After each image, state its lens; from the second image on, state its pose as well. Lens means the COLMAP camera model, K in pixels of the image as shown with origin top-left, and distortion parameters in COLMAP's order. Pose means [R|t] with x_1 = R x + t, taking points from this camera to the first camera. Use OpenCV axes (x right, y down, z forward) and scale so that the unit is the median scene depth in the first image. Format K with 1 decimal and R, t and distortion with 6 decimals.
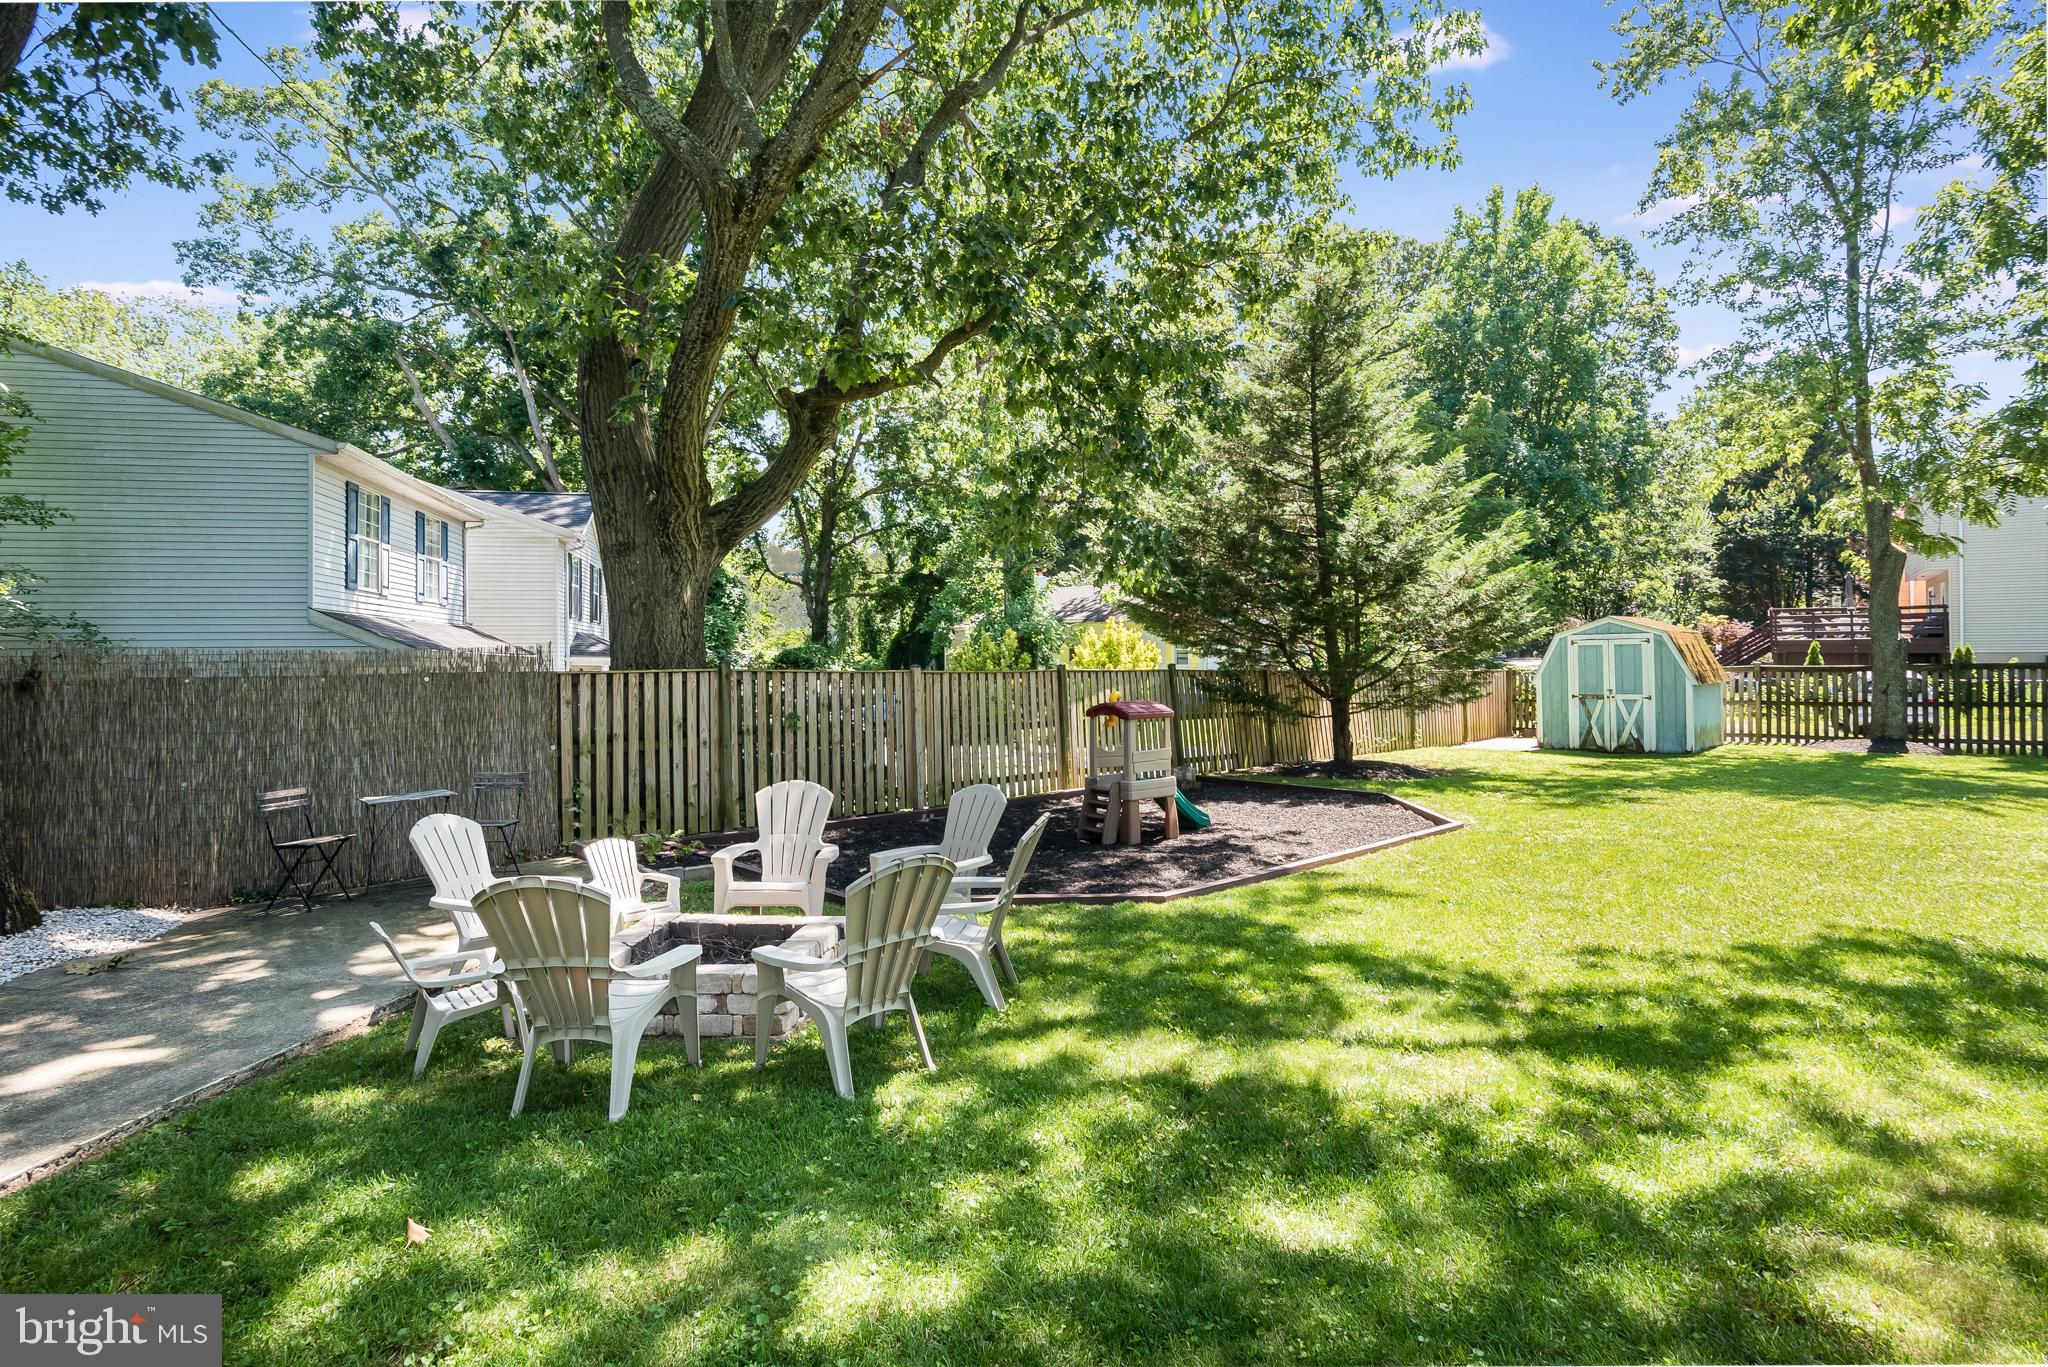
lens RADIAL K [[988.1, 0, 1025.1], [0, 988.1, 661.5], [0, 0, 1]] dist [-0.036453, -0.000642]
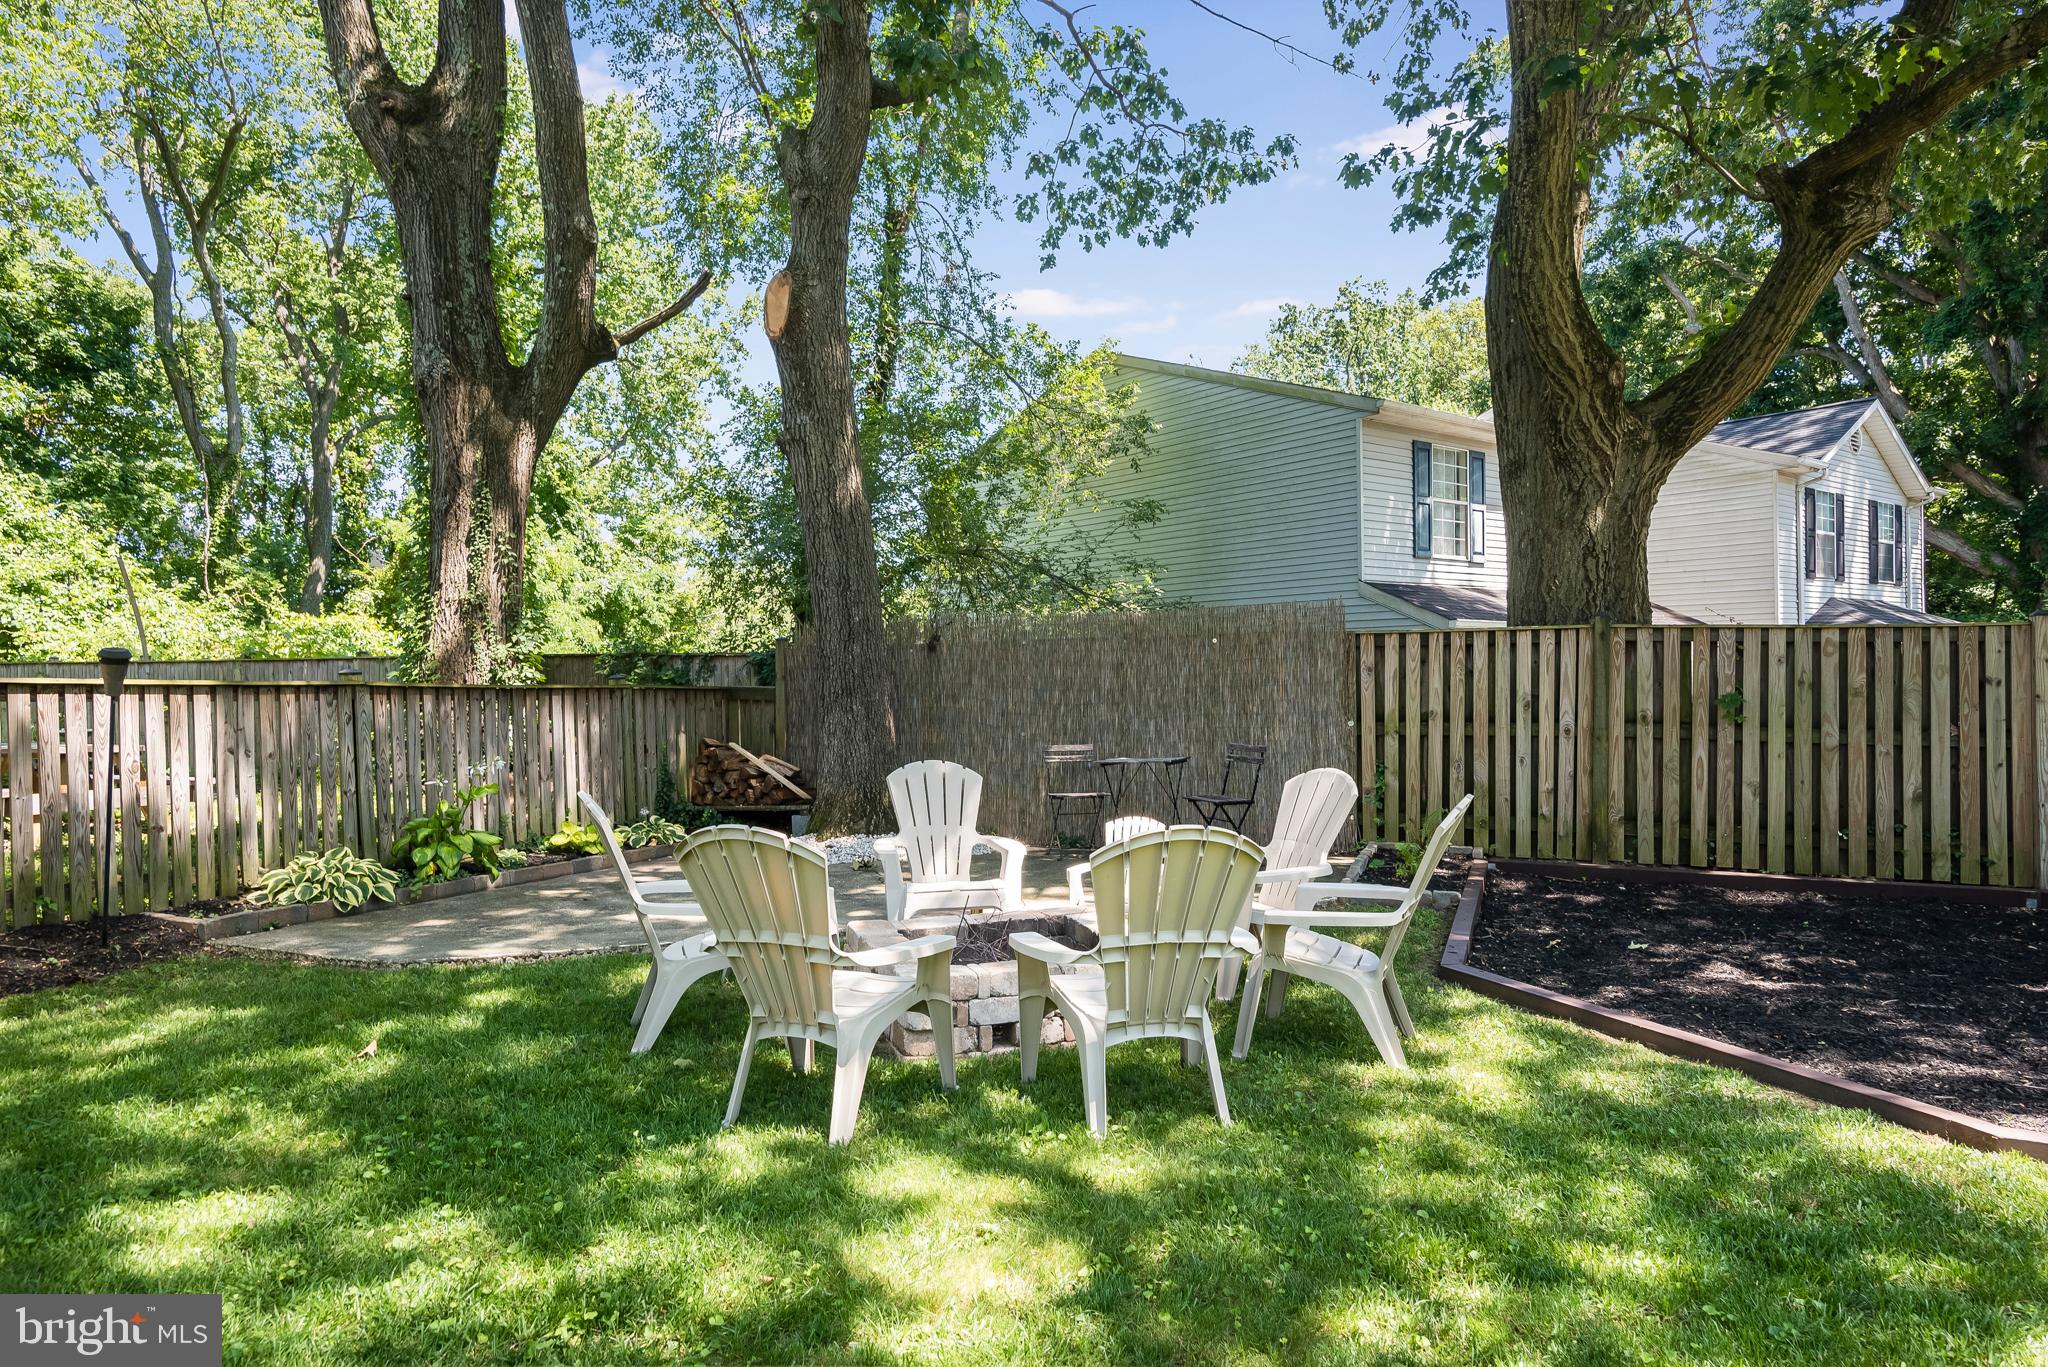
lens RADIAL K [[1193.0, 0, 1024.0], [0, 1193.0, 683.5], [0, 0, 1]] dist [0.007458, 0.000398]
pose [[0.407606, 0.015298, -0.913030, 0.310868], [0.007555, 0.999769, 0.020124, 0.031323], [0.913127, -0.015101, 0.407396, 0.332347]]
